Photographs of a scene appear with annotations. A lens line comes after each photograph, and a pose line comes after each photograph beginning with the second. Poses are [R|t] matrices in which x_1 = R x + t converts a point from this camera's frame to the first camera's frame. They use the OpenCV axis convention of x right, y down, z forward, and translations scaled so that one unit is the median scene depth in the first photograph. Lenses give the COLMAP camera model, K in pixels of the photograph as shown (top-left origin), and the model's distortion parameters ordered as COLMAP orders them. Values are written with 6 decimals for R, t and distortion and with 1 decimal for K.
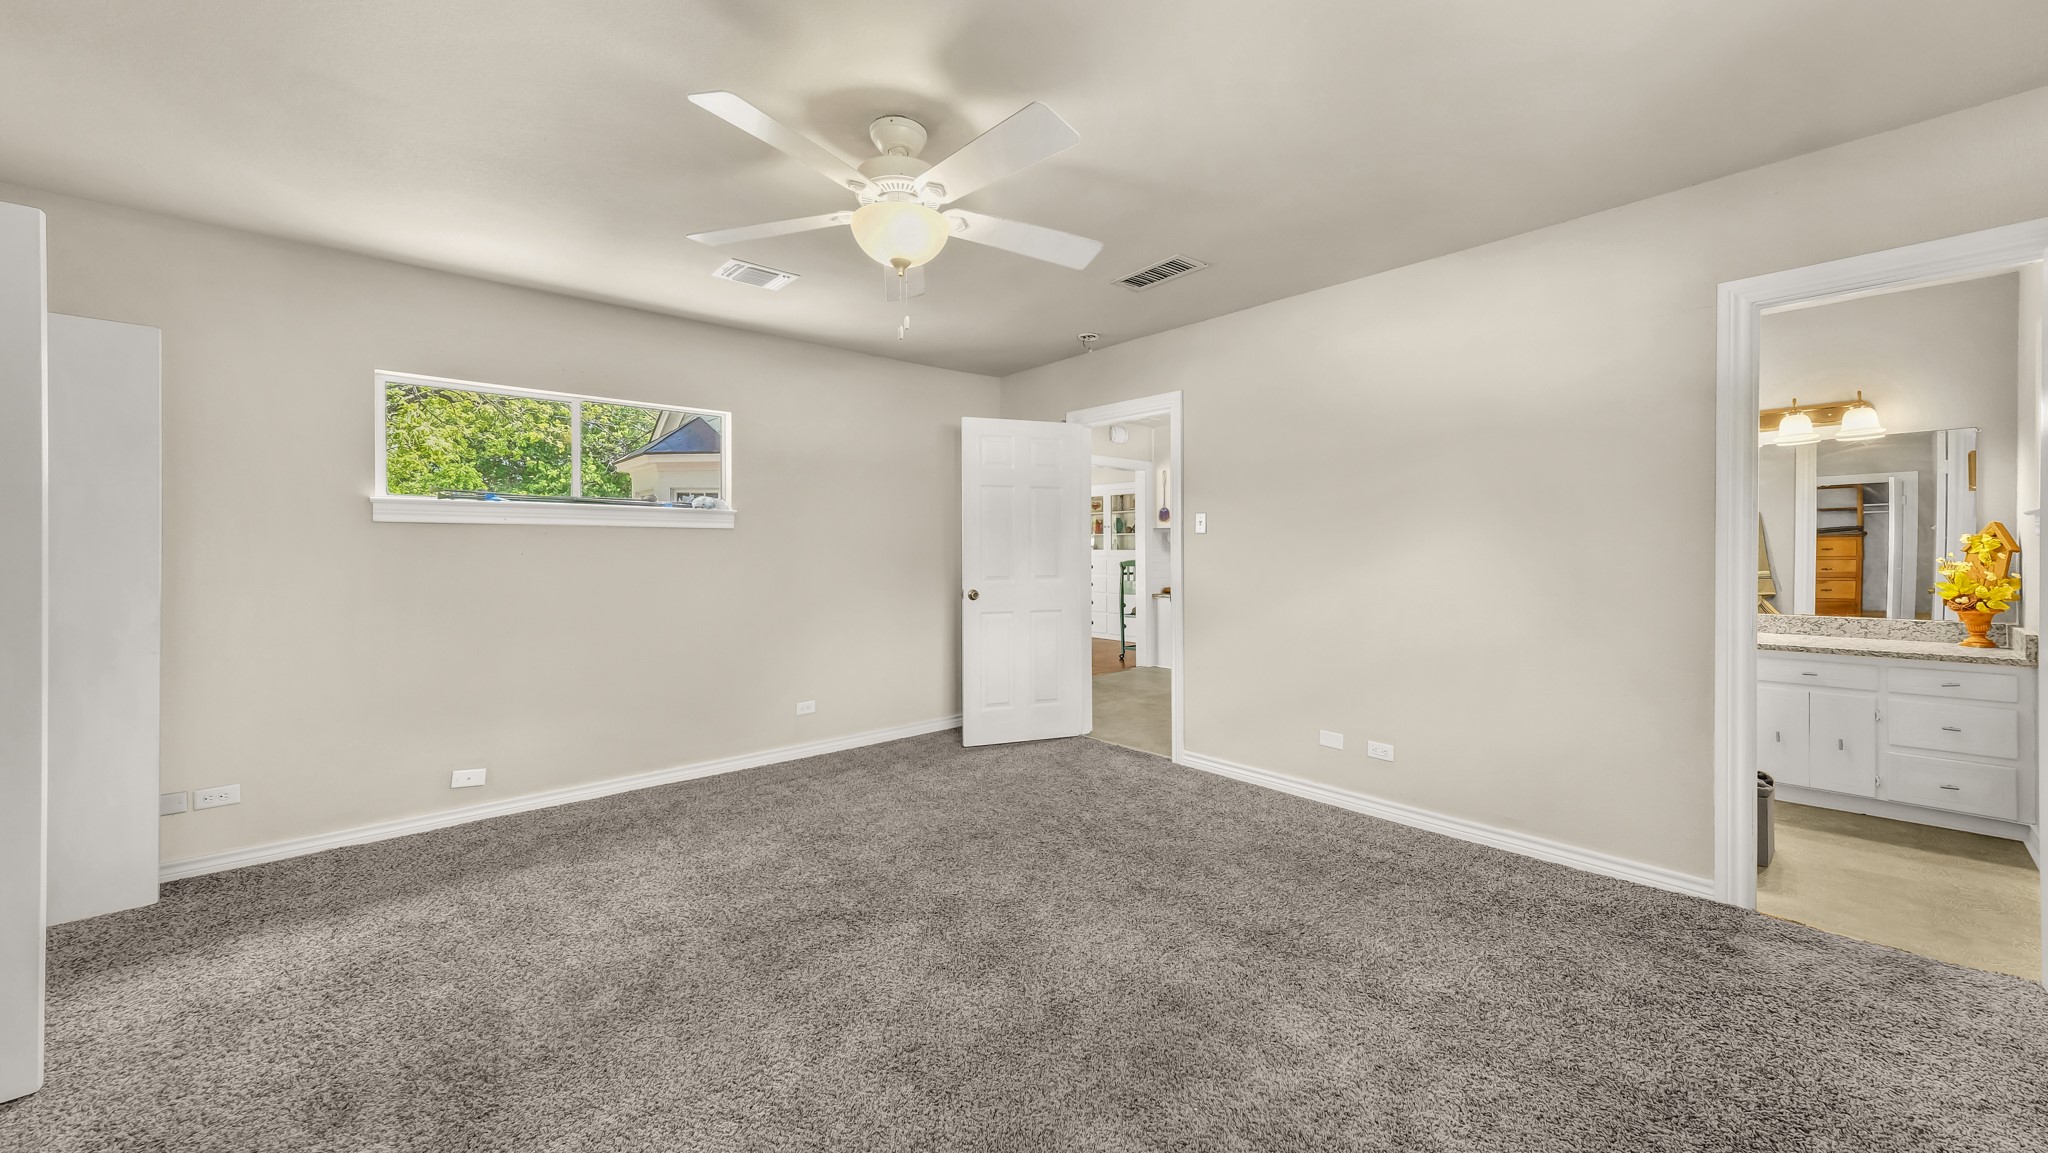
lens RADIAL K [[734.4, 0, 1028.4], [0, 734.4, 557.1], [0, 0, 1]] dist [-0.001699, 0.000230]
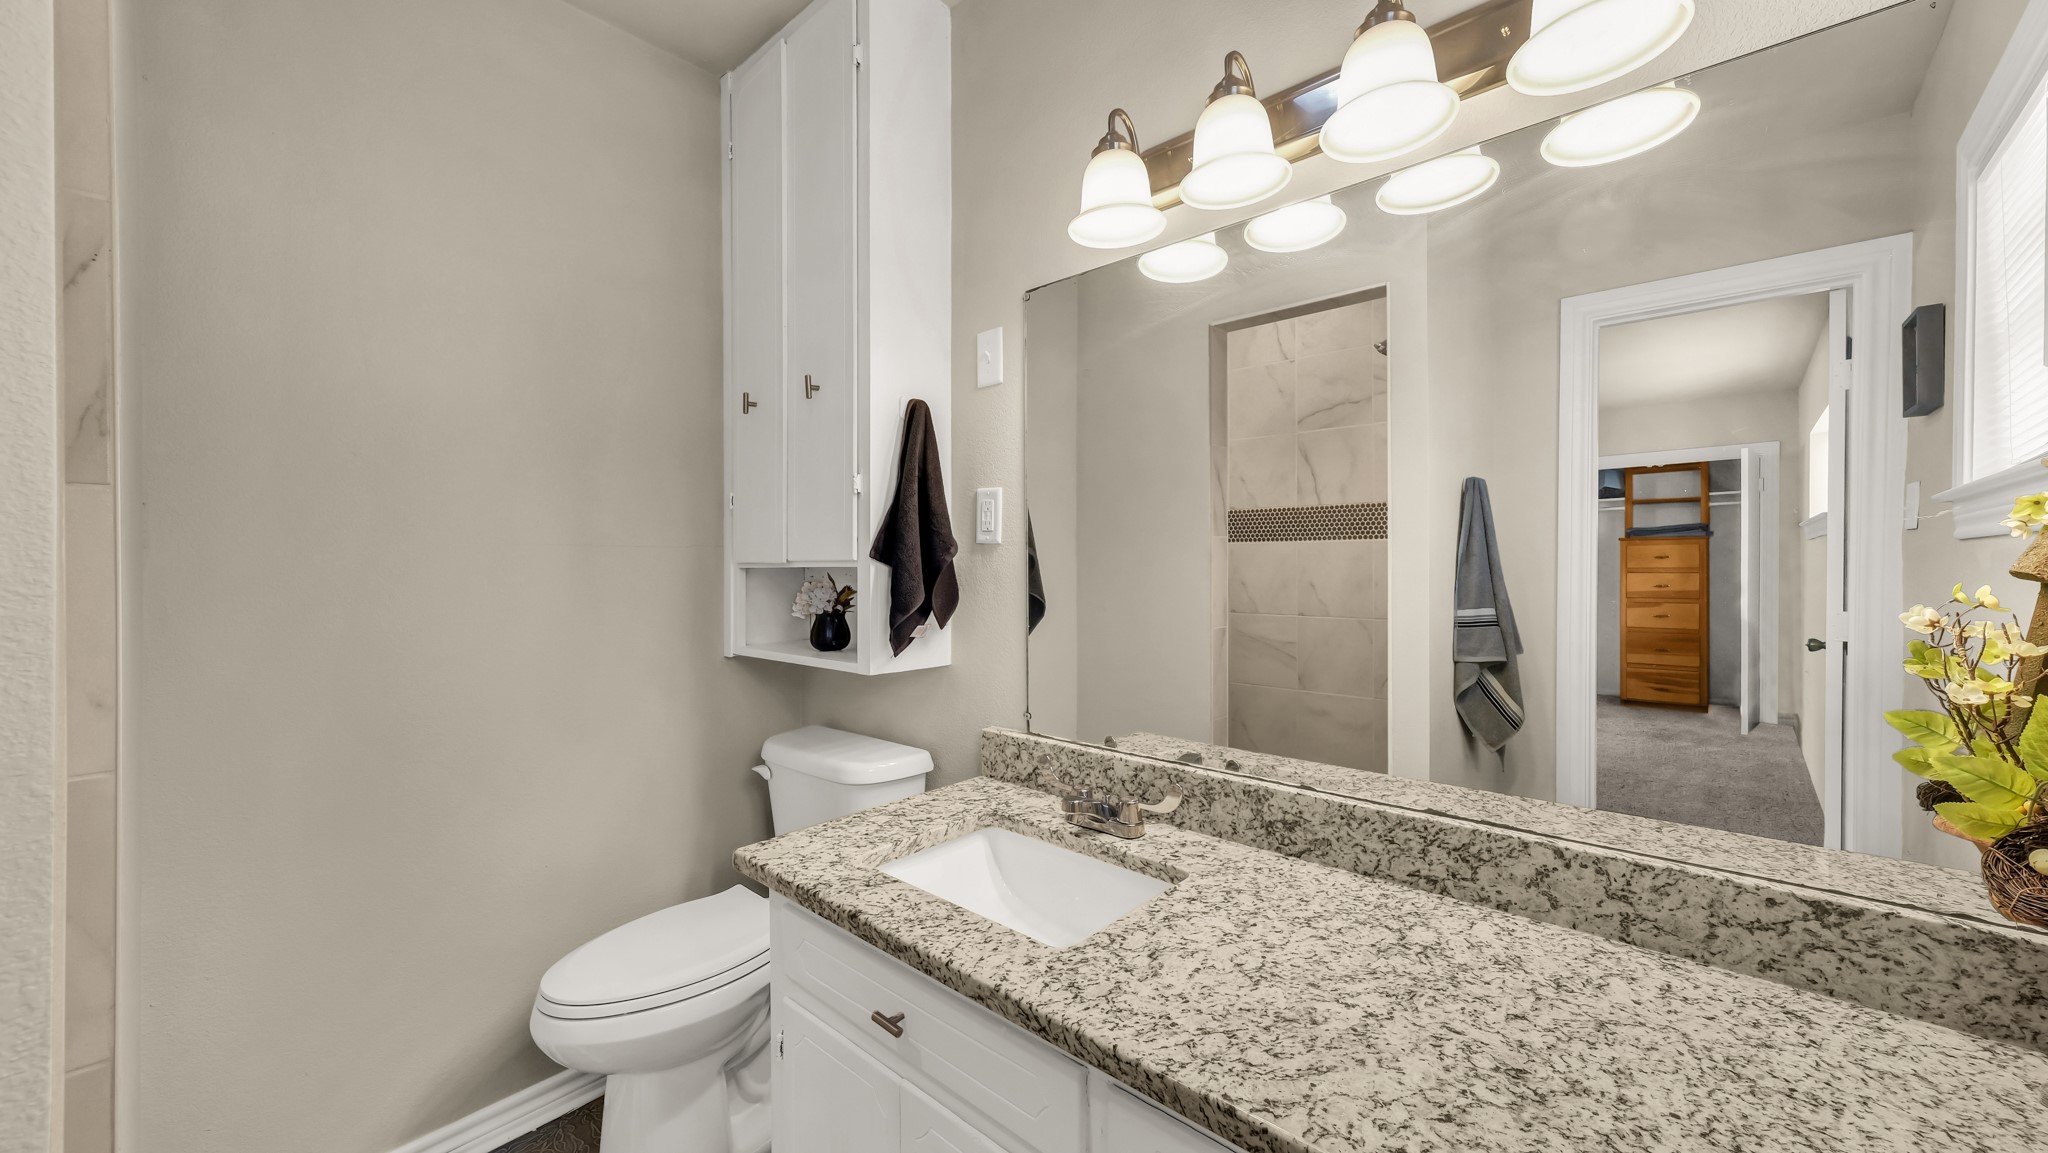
lens RADIAL K [[813.0, 0, 1022.7], [0, 813.0, 573.5], [0, 0, 1]] dist [0.000095, 0.000246]
pose [[0.990356, -0.002397, 0.138525, 0.419946], [0.001211, 0.999962, 0.008649, -0.003710], [-0.138541, -0.008398, 0.990321, 0.353409]]
